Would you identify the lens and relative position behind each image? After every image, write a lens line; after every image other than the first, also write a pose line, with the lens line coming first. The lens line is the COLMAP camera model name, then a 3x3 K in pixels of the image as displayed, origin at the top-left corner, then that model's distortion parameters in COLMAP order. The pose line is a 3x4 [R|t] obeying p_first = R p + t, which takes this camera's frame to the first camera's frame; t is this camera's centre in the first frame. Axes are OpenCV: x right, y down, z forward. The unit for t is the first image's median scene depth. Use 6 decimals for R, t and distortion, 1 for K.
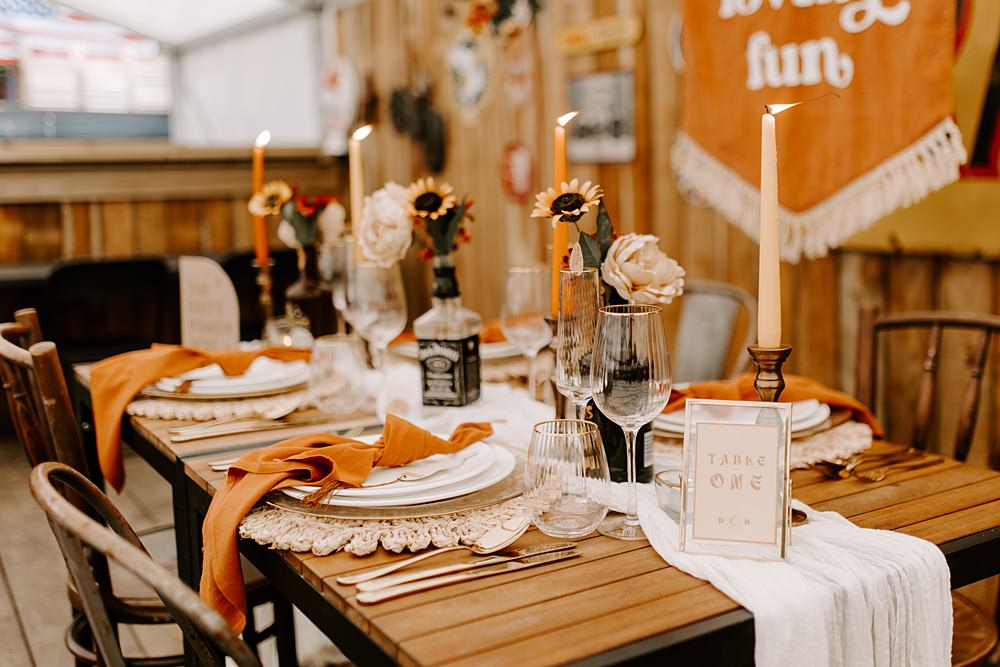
lens RADIAL K [[1100.8, 0, 566.7], [0, 1100.8, 312.4], [0, 0, 1]] dist [0.003942, 0.000000]
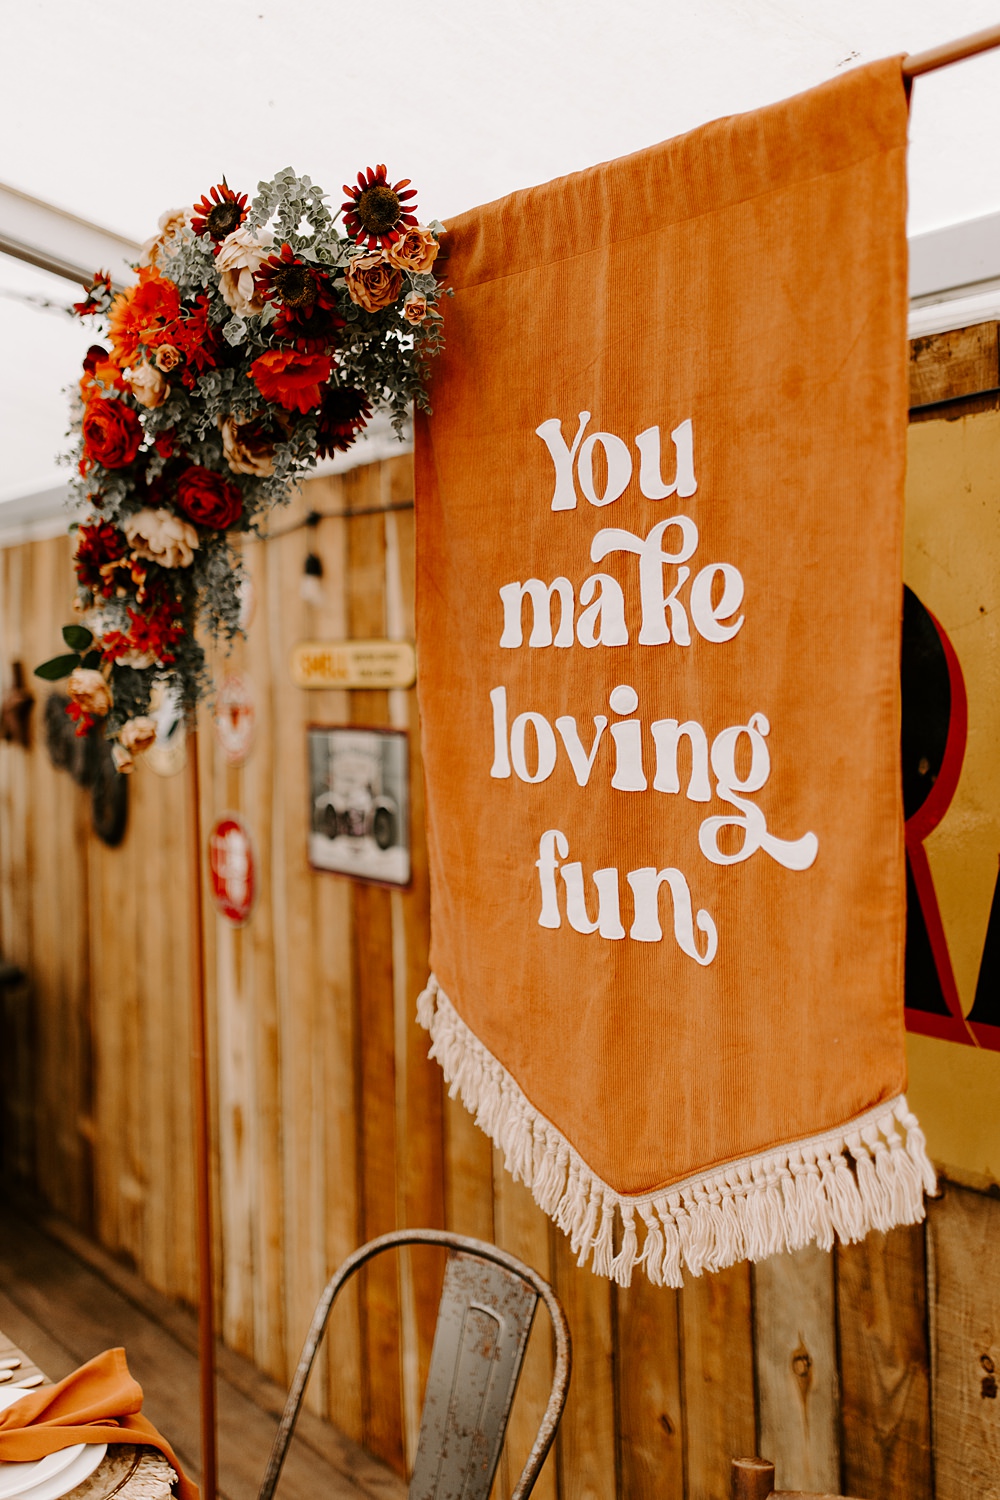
lens RADIAL K [[1651.2, 0, 484.2], [0, 1651.2, 652.4], [0, 0, 1]] dist [0.003942, 0.000000]
pose [[0.999398, 0.006413, 0.034107, 0.149216], [-0.001277, 0.988907, -0.148530, -0.284108], [-0.034681, 0.148397, 0.988320, 0.282666]]
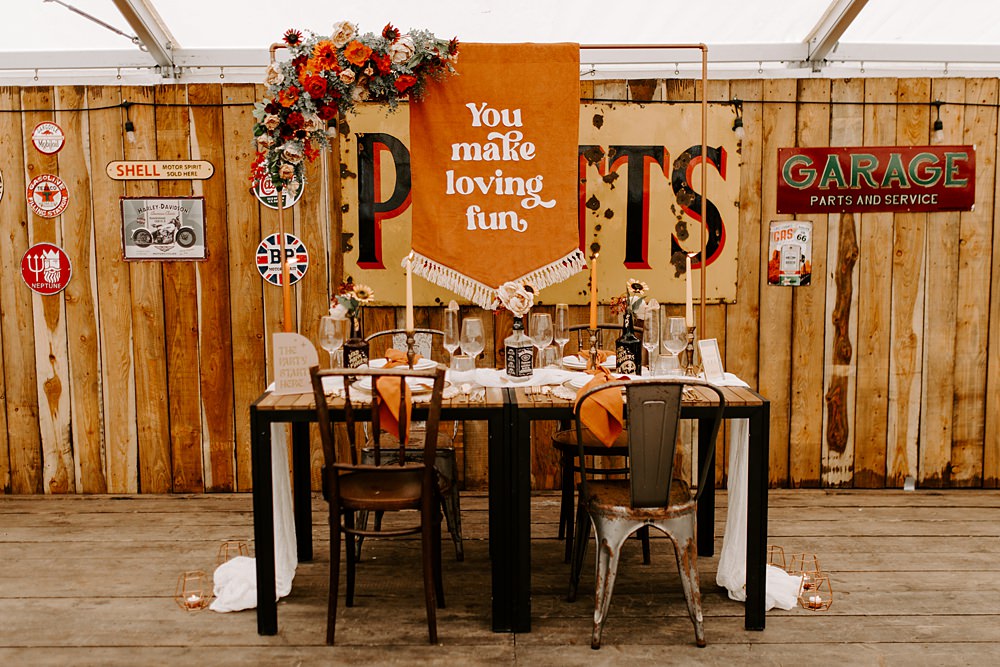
lens RADIAL K [[1100.8, 0, 507.3], [0, 1100.8, 361.1], [0, 0, 1]] dist [0.003942, 0.000000]
pose [[0.532385, -0.104513, 0.840026, -2.091238], [0.115815, 0.992010, 0.050022, -0.067470], [-0.838542, 0.070656, 0.540235, -0.242783]]
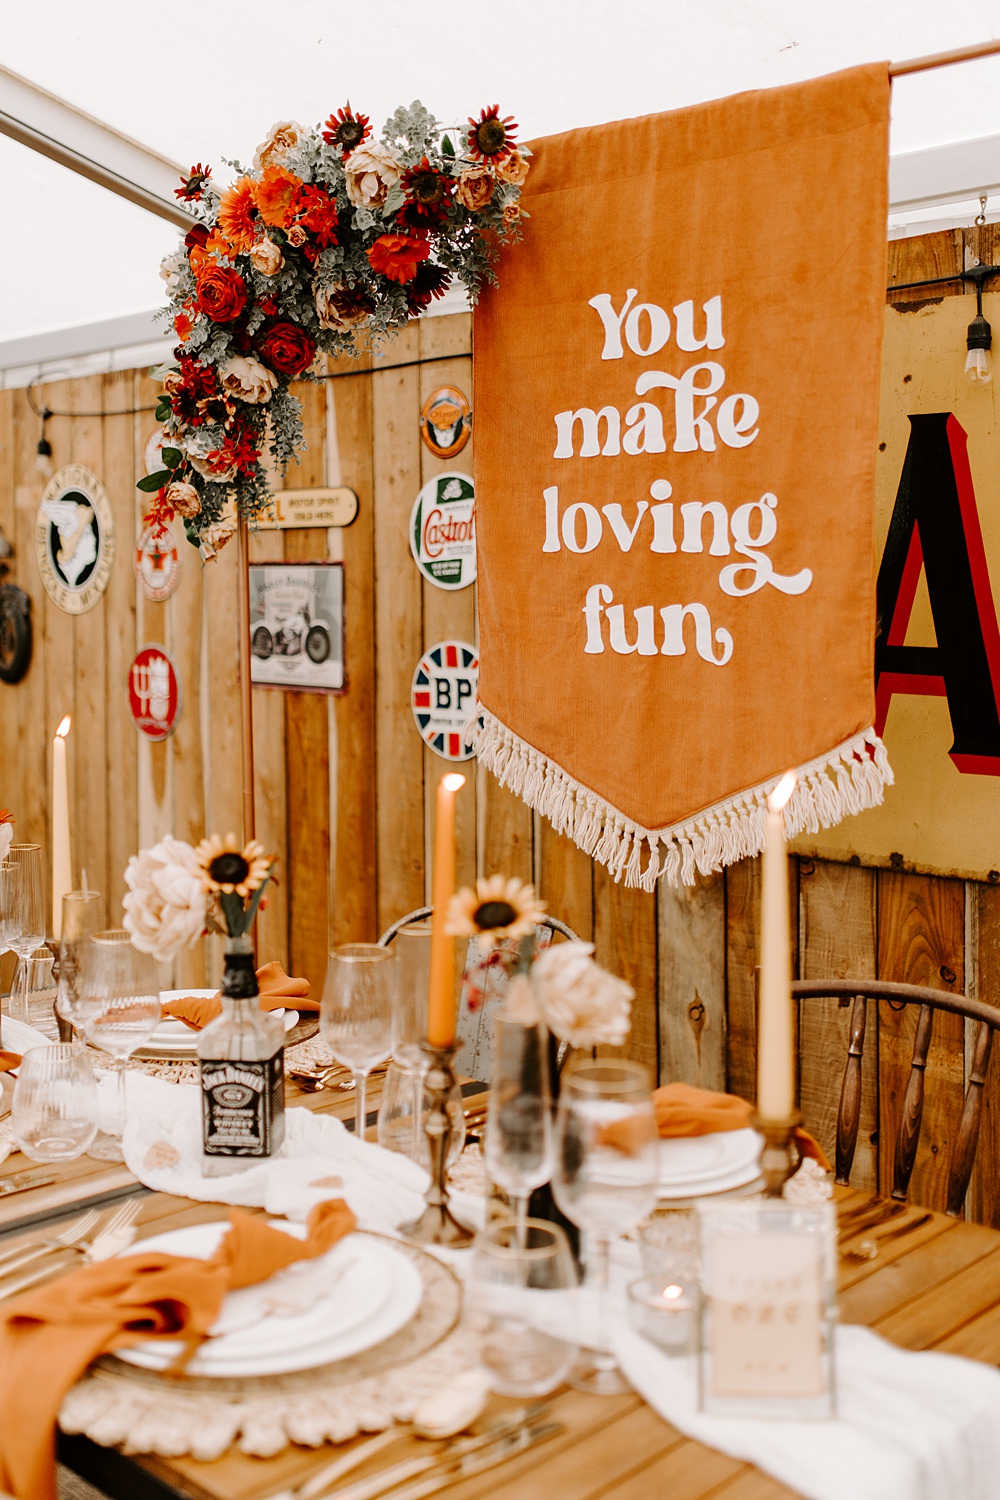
lens RADIAL K [[1651.2, 0, 456.3], [0, 1651.2, 658.1], [0, 0, 1]] dist [0.003942, 0.000000]
pose [[0.977093, 0.012339, 0.212453, -0.200694], [0.008317, 0.995341, -0.096059, -0.125460], [-0.212648, 0.095625, 0.972438, -0.074393]]
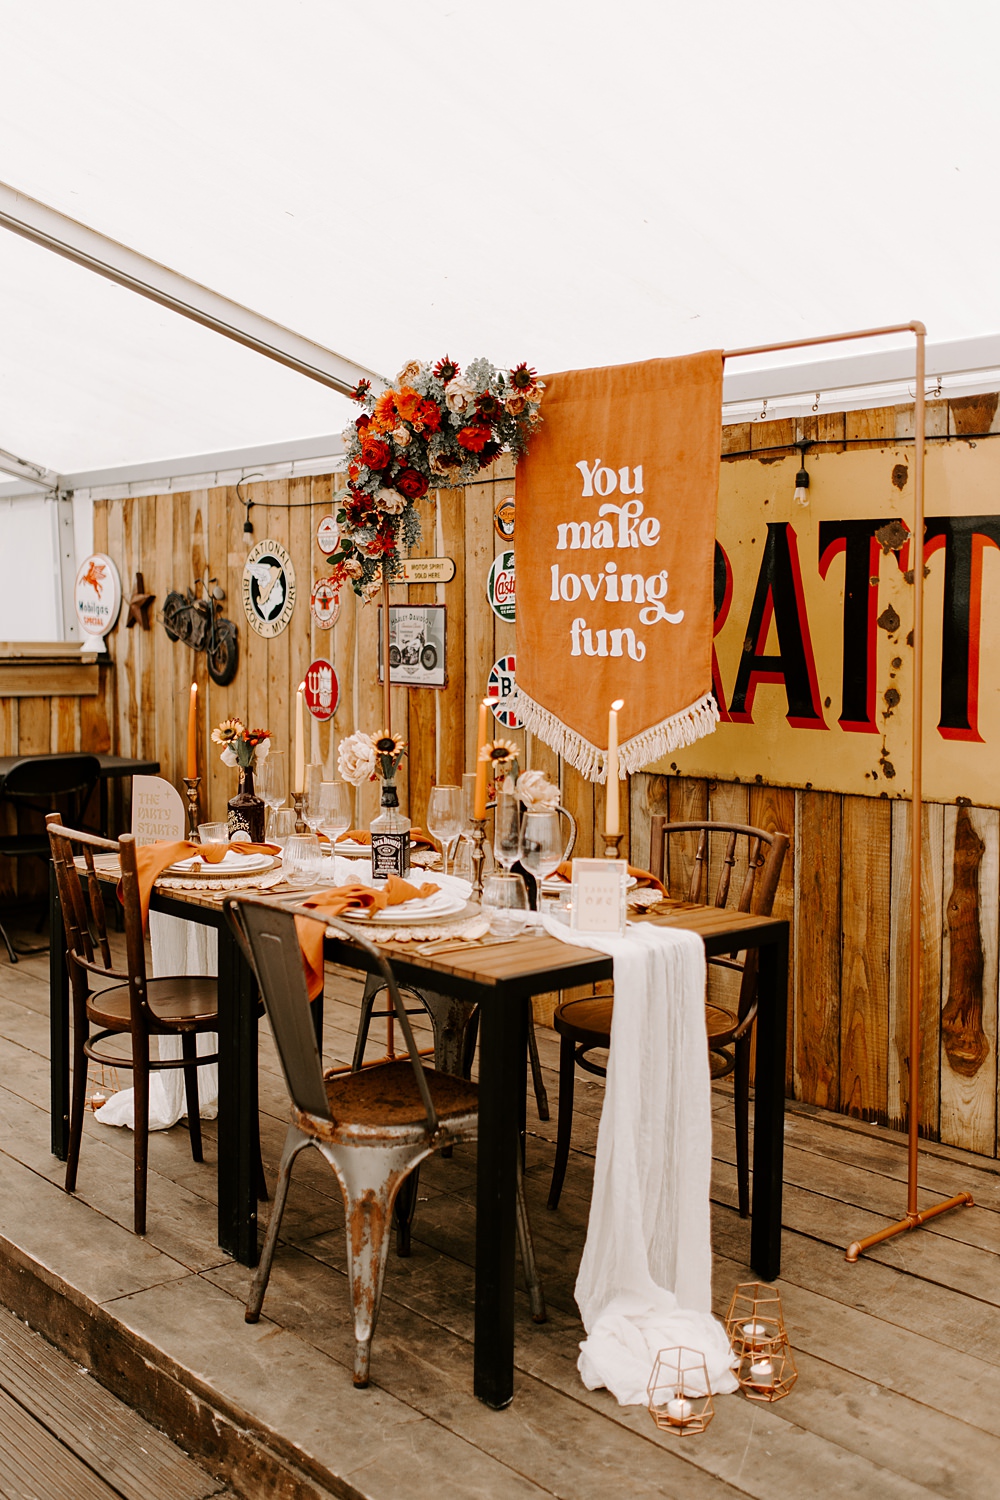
lens RADIAL K [[1501.0, 0, 492.0], [0, 1501.0, 741.1], [0, 0, 1]] dist [0.011502, 0.000000]
pose [[0.985252, 0.016736, 0.170286, -0.323022], [-0.005820, 0.997907, -0.064400, 0.028590], [-0.171008, 0.062459, 0.983288, -1.055223]]
